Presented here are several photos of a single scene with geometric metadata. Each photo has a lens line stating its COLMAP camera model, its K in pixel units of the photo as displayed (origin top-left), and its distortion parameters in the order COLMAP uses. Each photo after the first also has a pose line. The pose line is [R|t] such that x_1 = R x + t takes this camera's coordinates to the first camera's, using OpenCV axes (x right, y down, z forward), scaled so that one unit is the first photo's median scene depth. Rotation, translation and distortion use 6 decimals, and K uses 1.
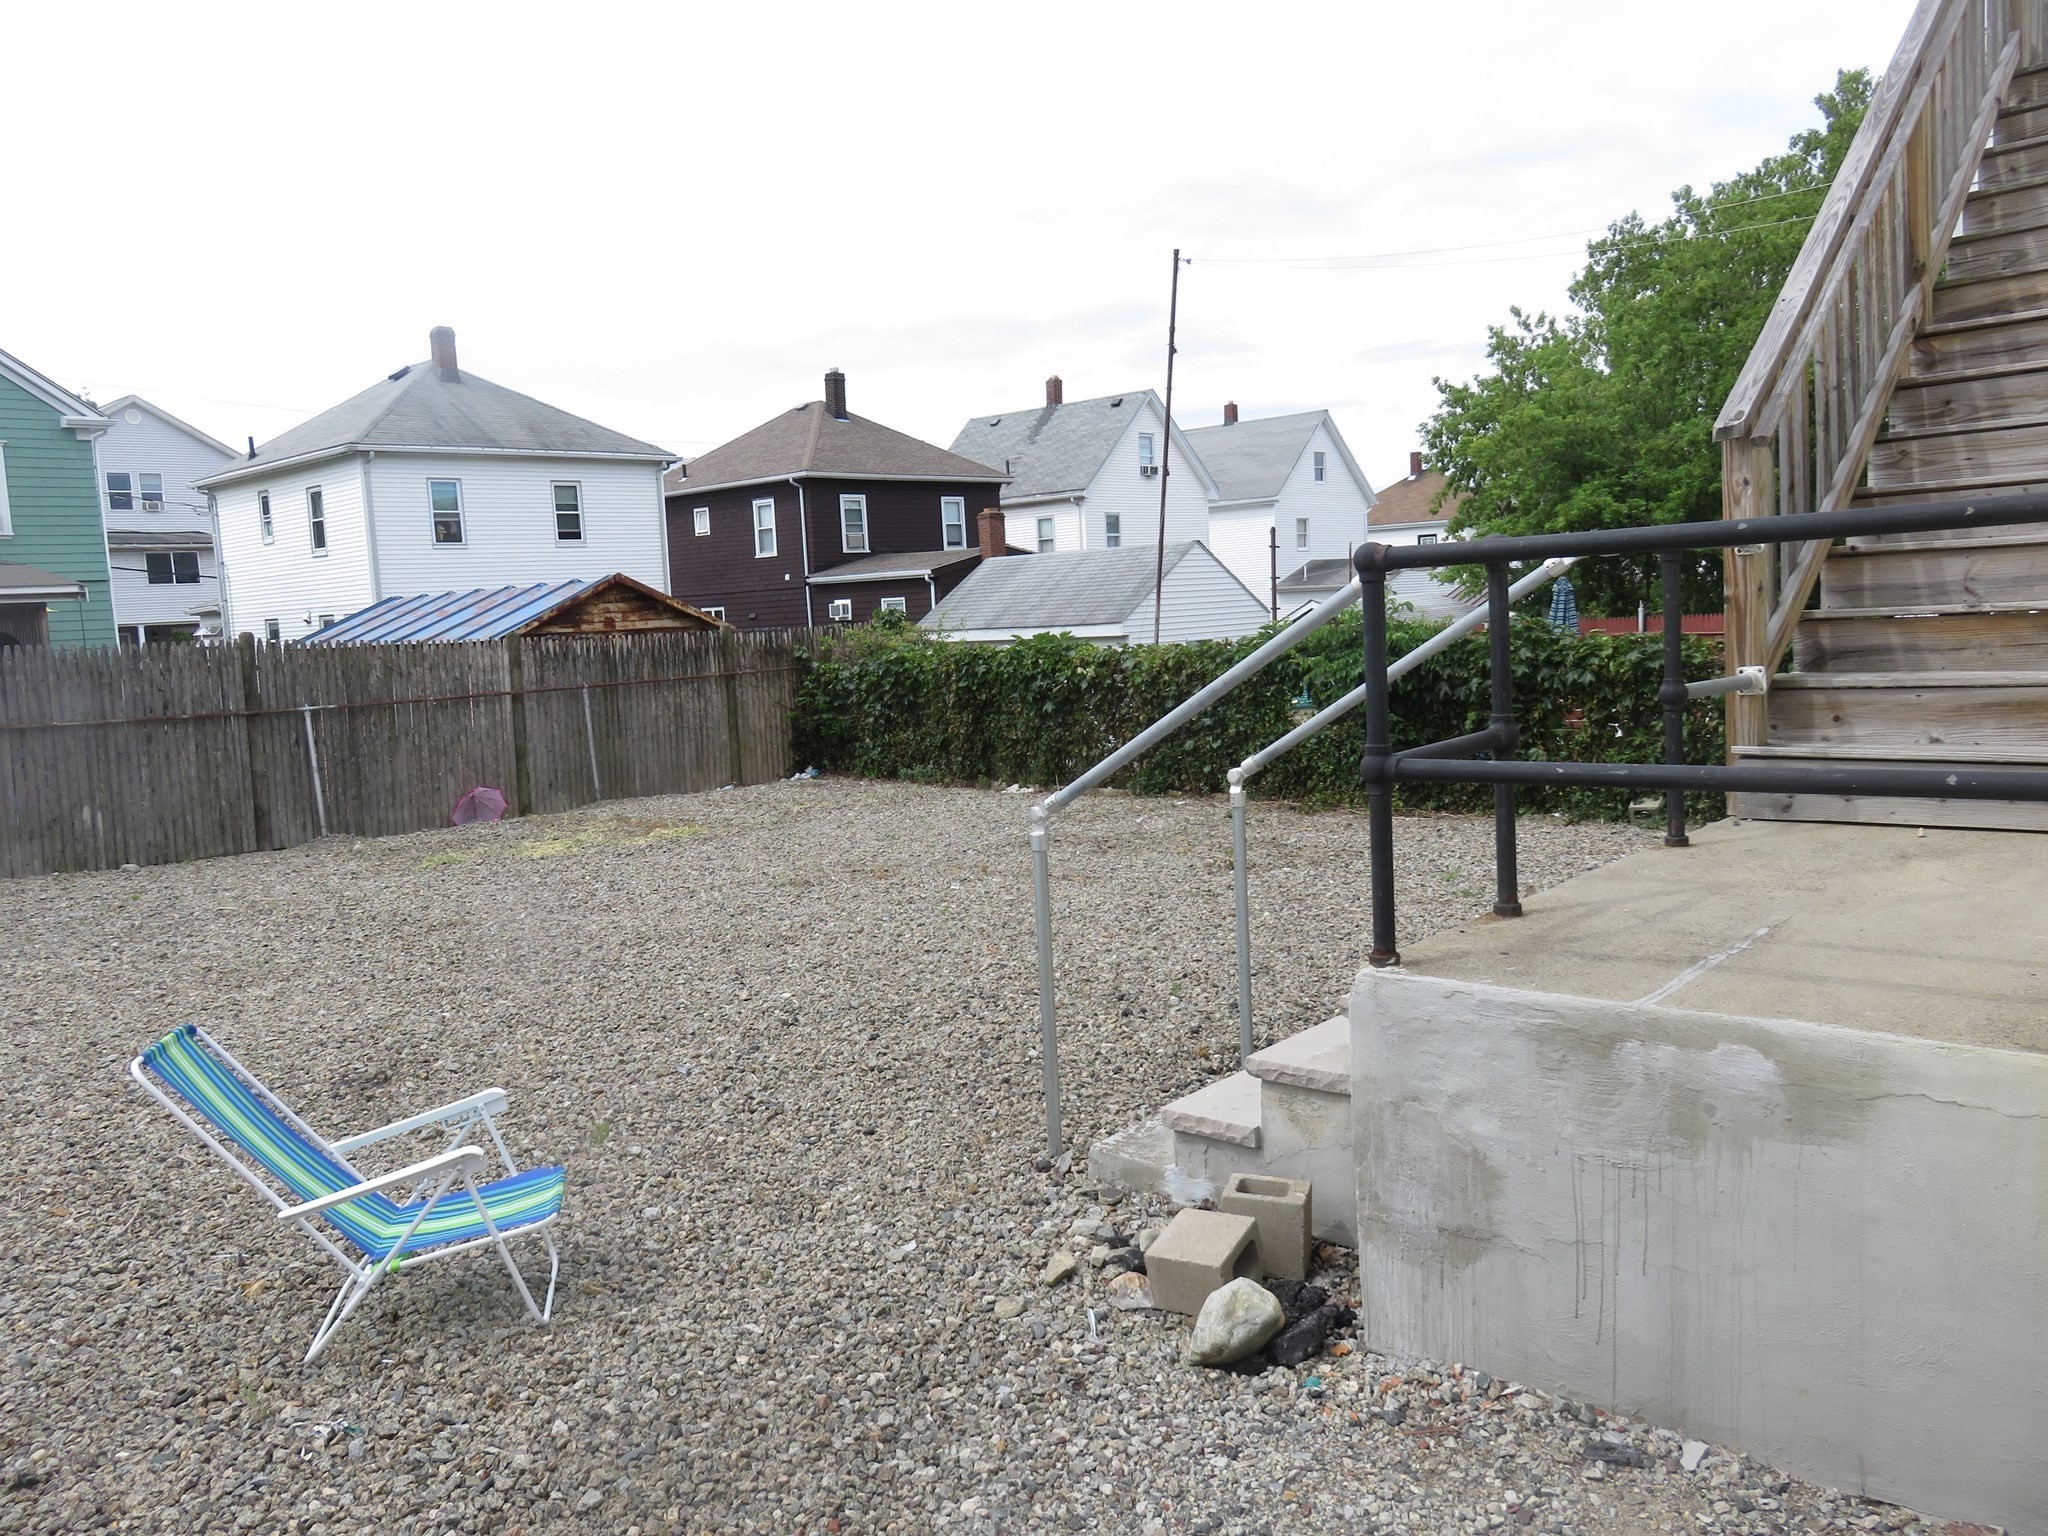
lens RADIAL K [[1531.5, 0, 1021.3], [0, 1531.5, 768.1], [0, 0, 1]] dist [-0.004860, -0.005882]
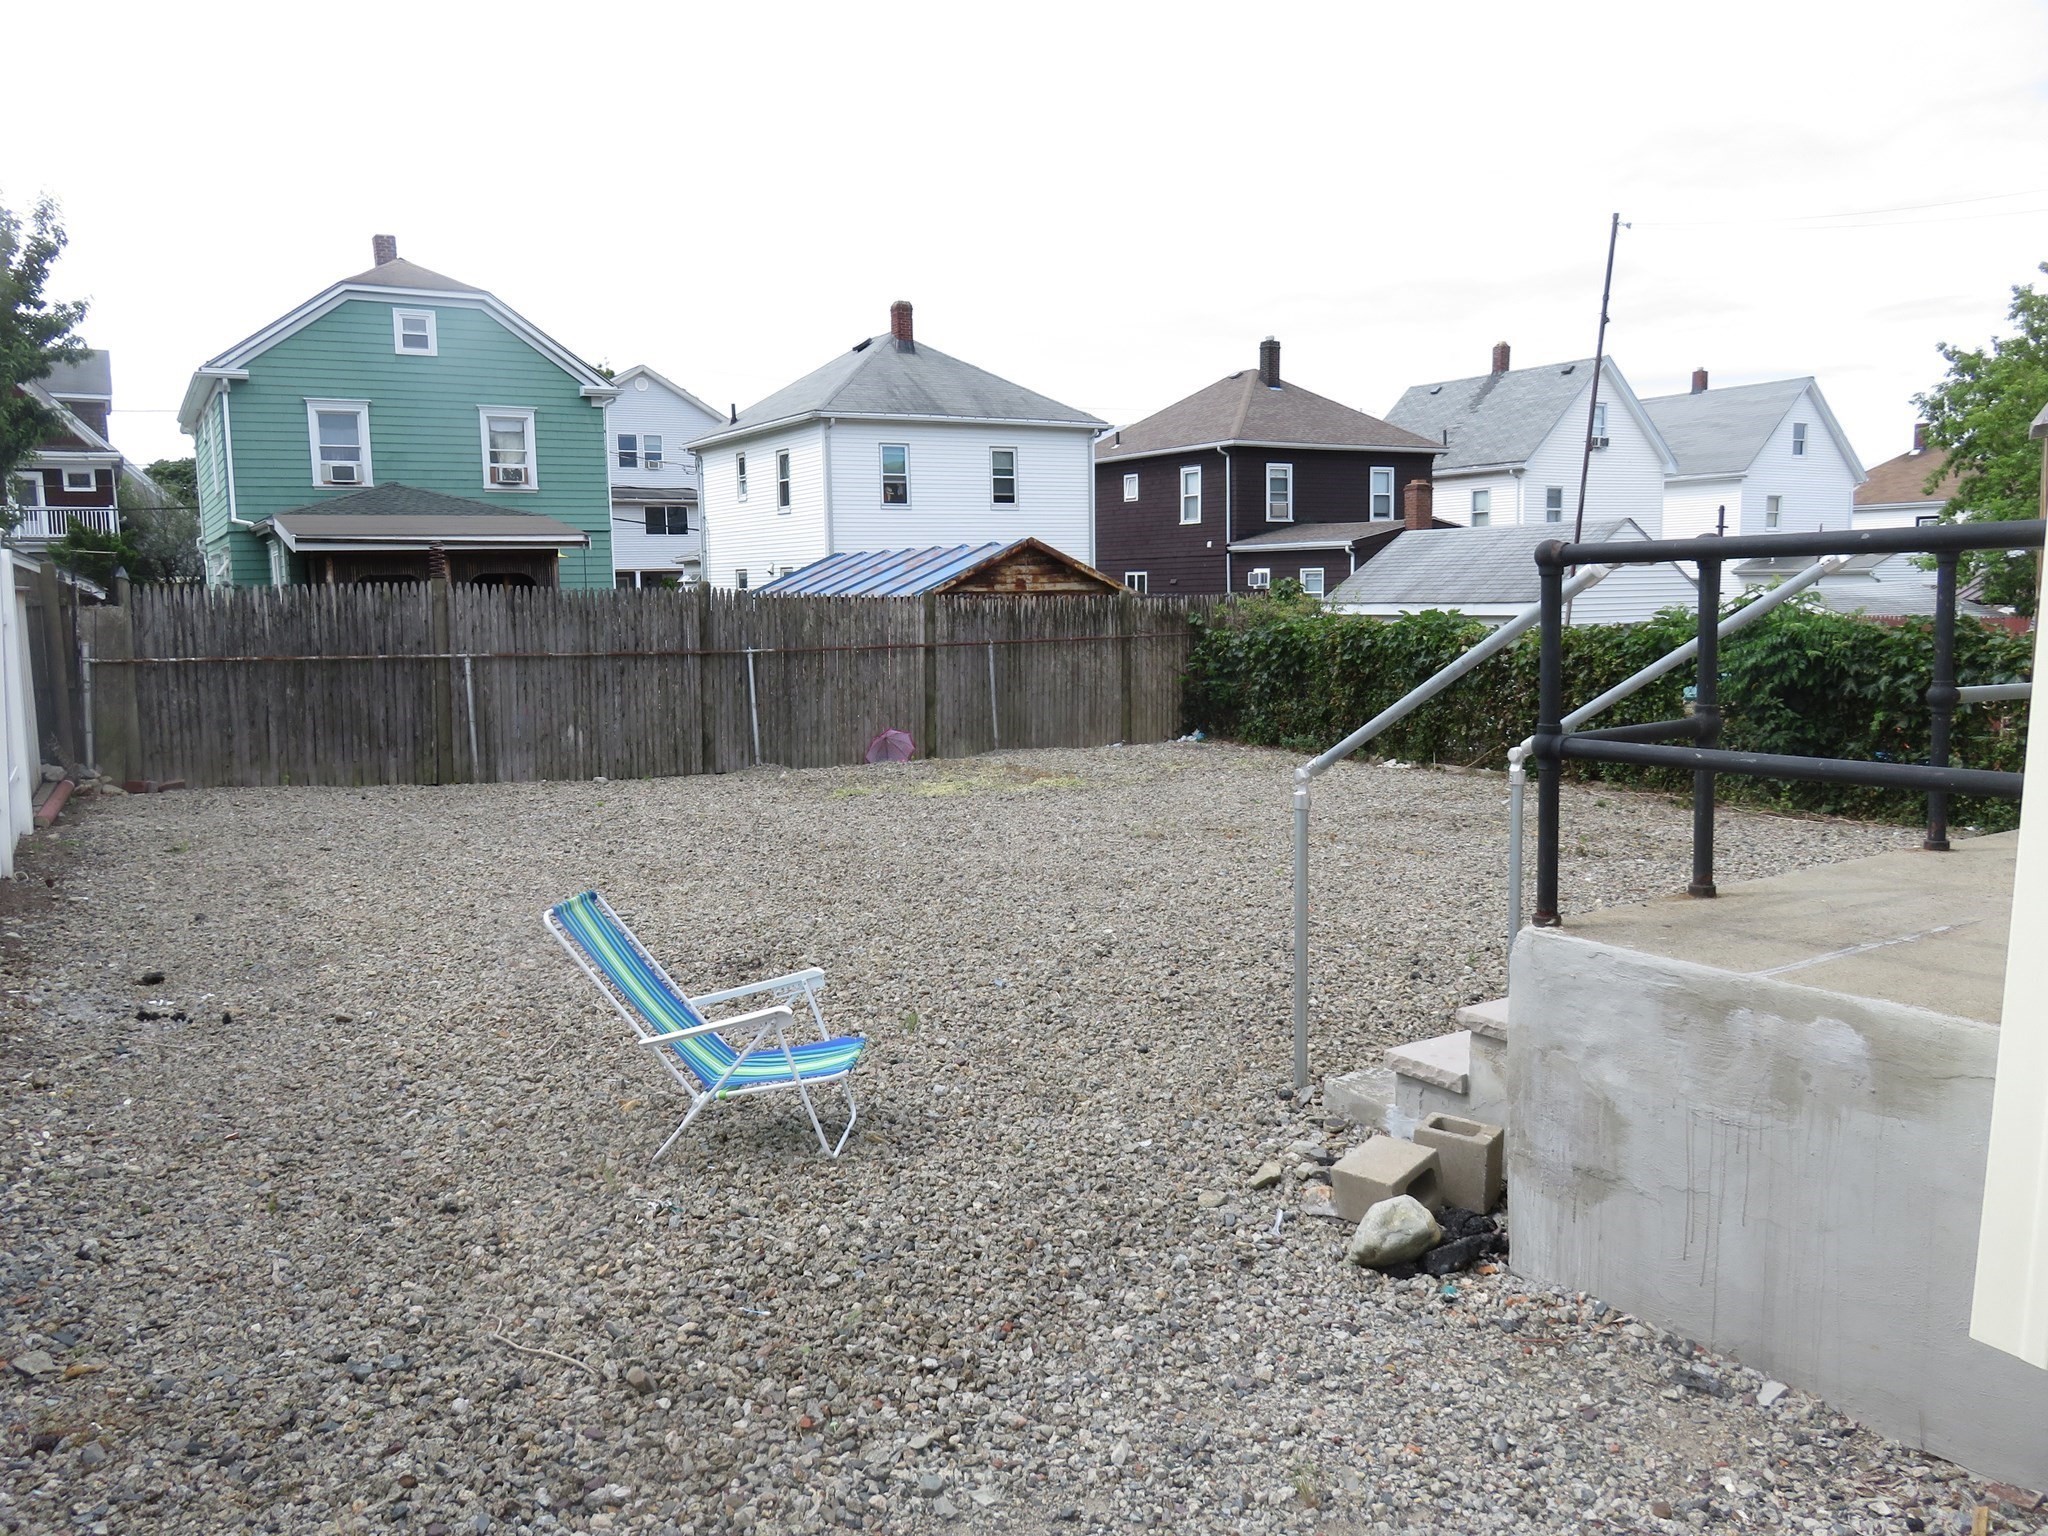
lens RADIAL K [[1531.5, 0, 1021.3], [0, 1531.5, 768.1], [0, 0, 1]] dist [-0.004860, -0.005882]
pose [[0.960445, 0.066917, -0.270310, 0.070560], [-0.061124, 0.997685, 0.029800, 0.002736], [0.271679, -0.012099, 0.962312, -0.066707]]
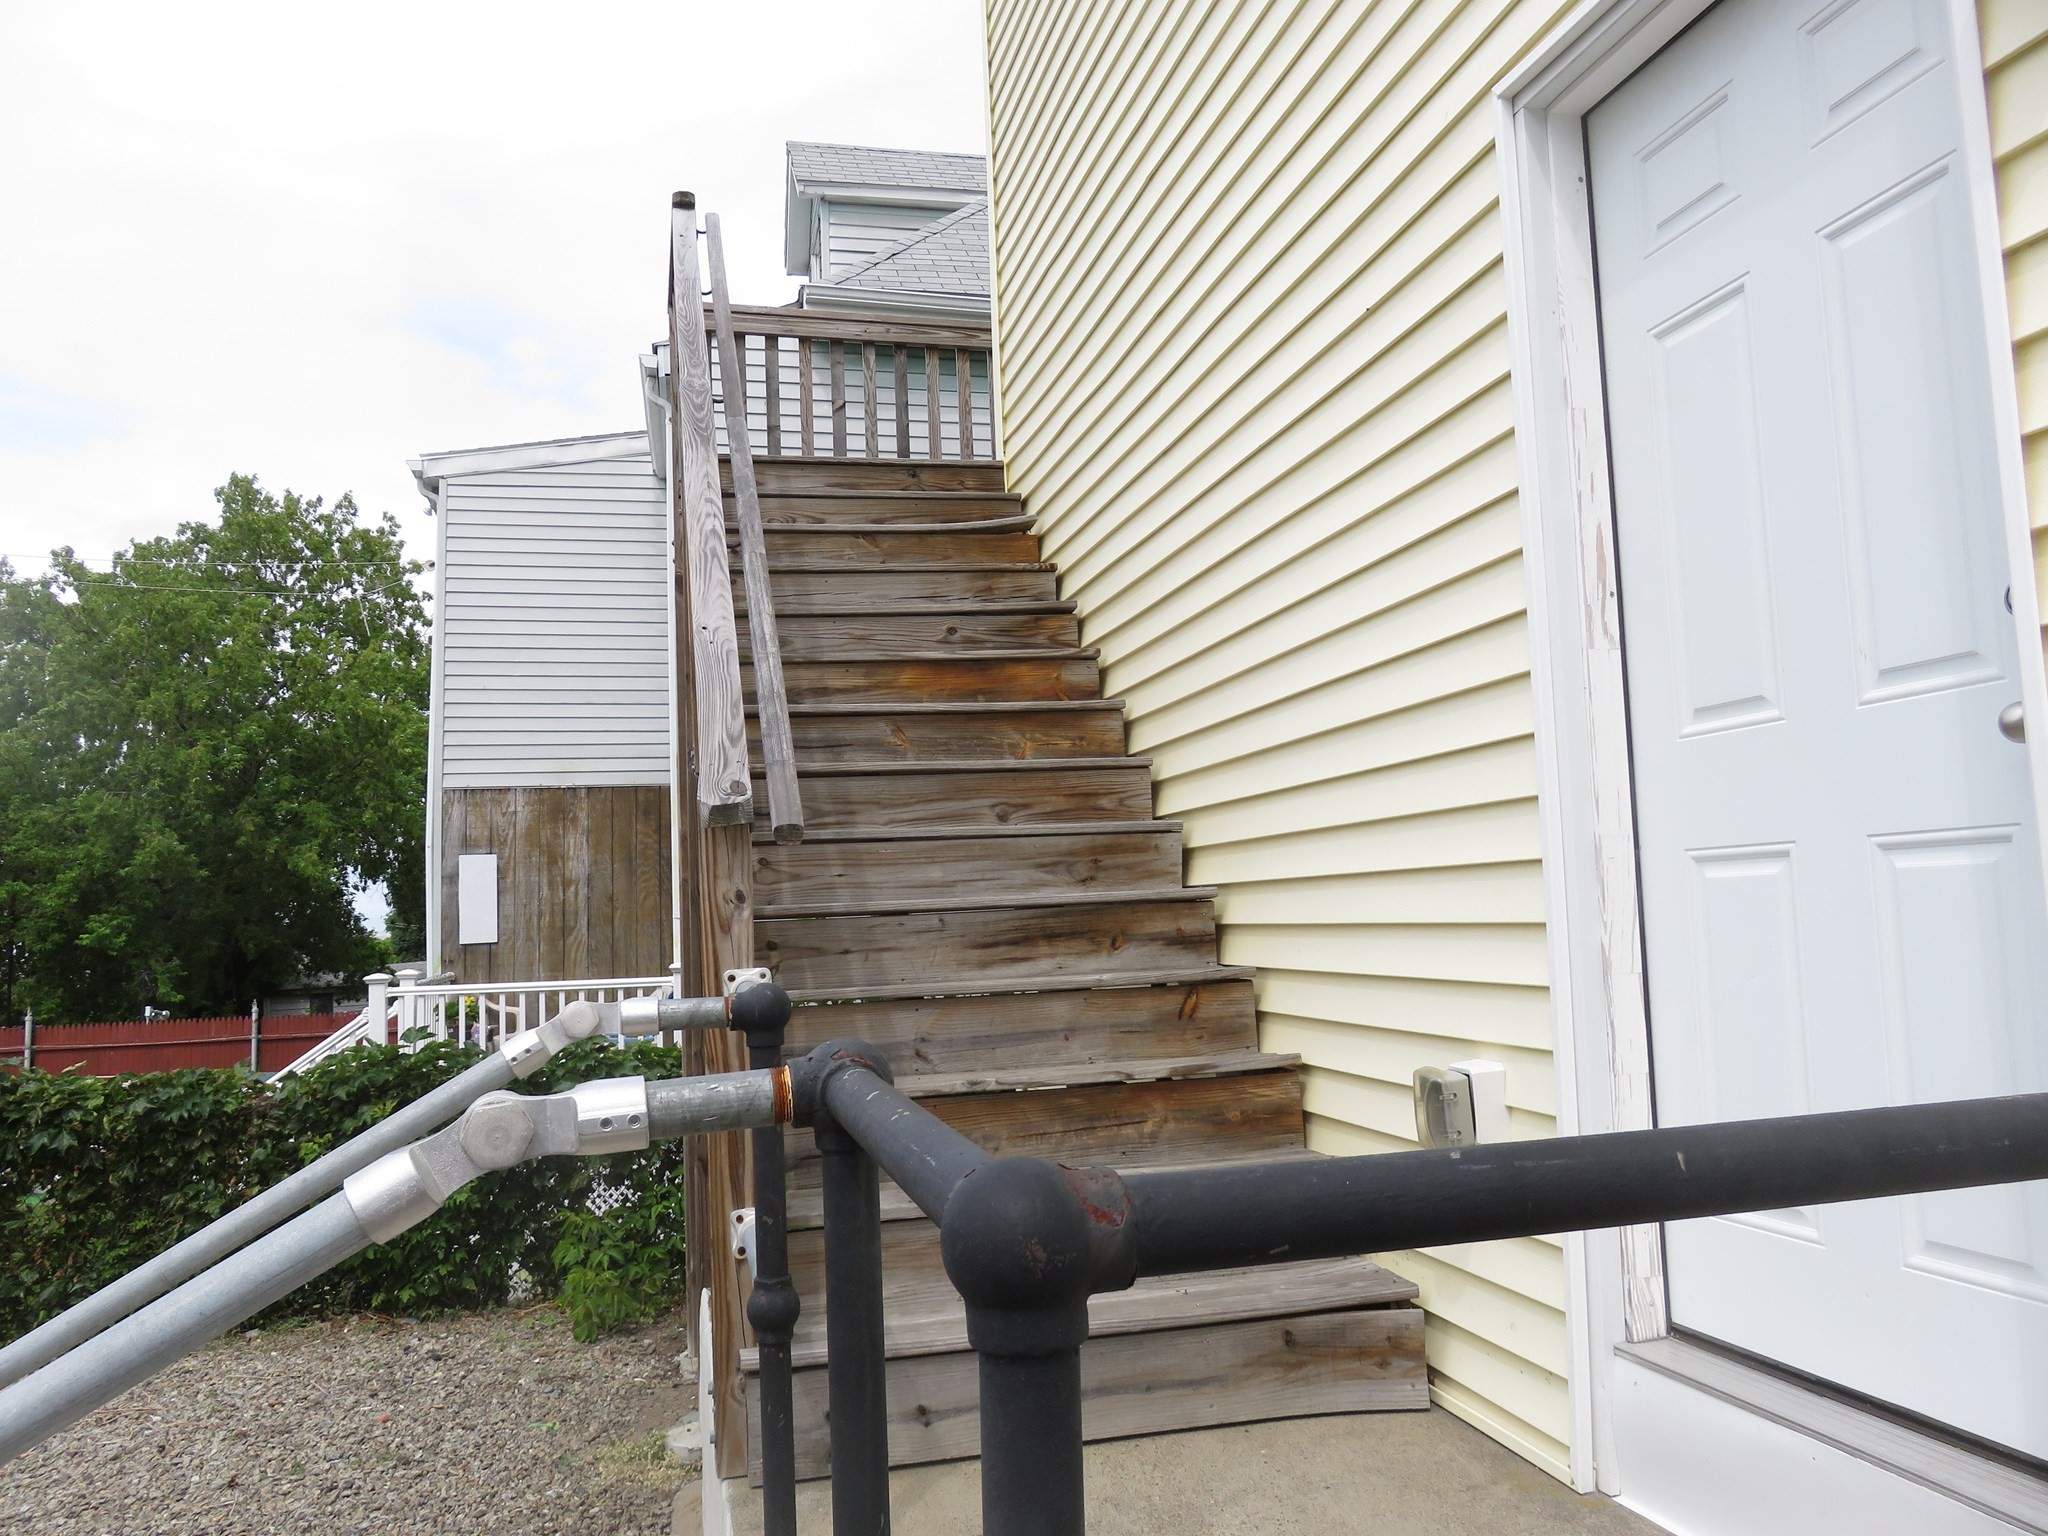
lens RADIAL K [[1531.5, 0, 1021.3], [0, 1531.5, 768.1], [0, 0, 1]] dist [-0.004860, -0.005882]
pose [[0.545167, 0.114639, 0.830452, 0.014619], [0.097868, 0.975129, -0.198858, -0.065094], [-0.832595, 0.189686, 0.520389, 0.359566]]
